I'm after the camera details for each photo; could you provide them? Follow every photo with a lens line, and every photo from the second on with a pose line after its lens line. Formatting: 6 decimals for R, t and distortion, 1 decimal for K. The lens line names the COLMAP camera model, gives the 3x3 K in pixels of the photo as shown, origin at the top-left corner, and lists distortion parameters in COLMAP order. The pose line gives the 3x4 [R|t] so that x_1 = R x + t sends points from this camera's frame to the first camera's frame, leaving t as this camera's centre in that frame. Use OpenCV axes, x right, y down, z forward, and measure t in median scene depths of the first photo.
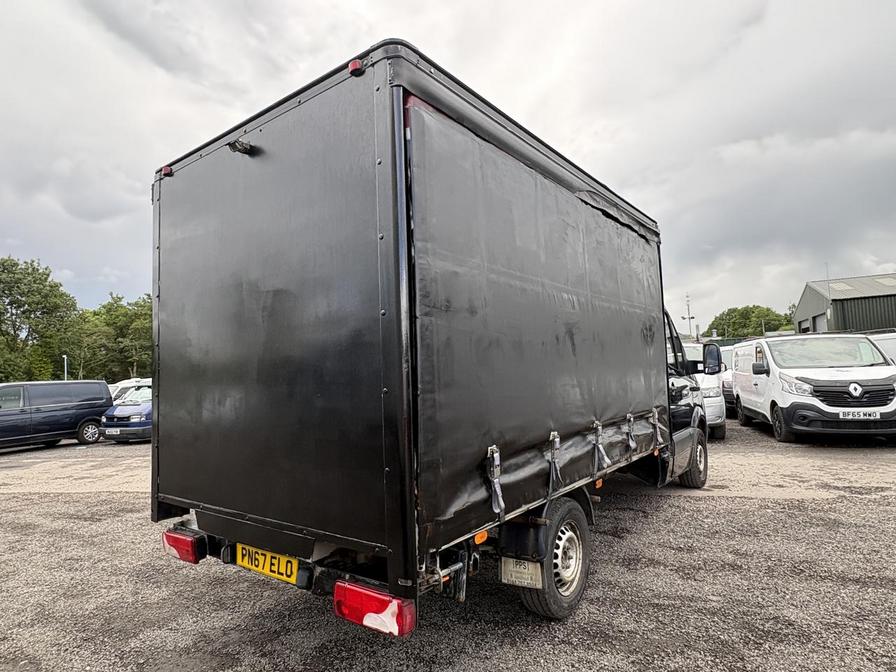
lens RADIAL K [[525.9, 0, 449.3], [0, 525.9, 340.1], [0, 0, 1]] dist [-0.002717, 0.000180]
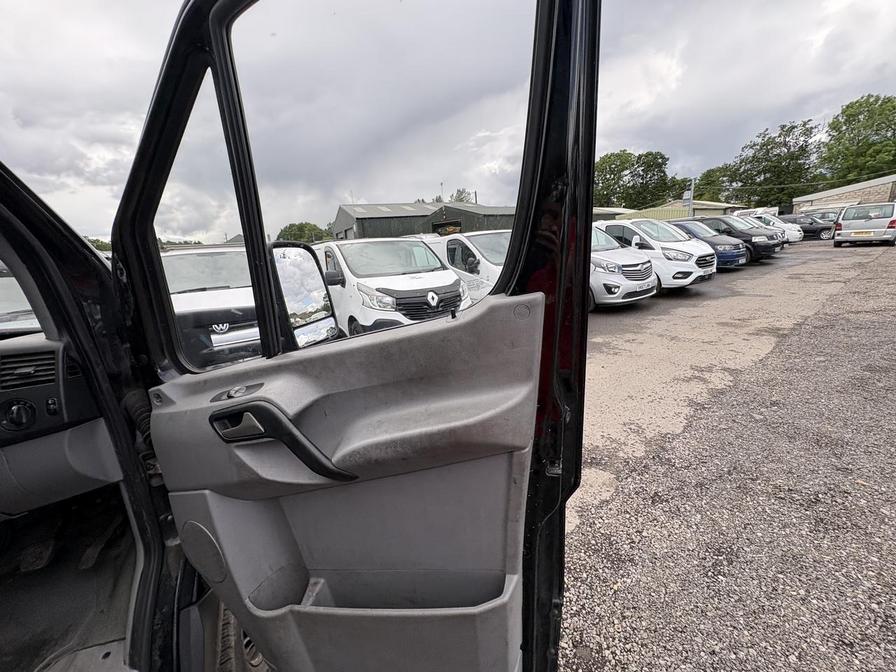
lens RADIAL K [[356.5, 0, 448.0], [0, 356.5, 337.3], [0, 0, 1]] dist [-0.001413, 0.000068]
pose [[0.629060, -0.188253, 0.754218, 0.793751], [-0.003941, 0.969449, 0.245262, 0.016388], [-0.777347, -0.157257, 0.609100, 1.524447]]
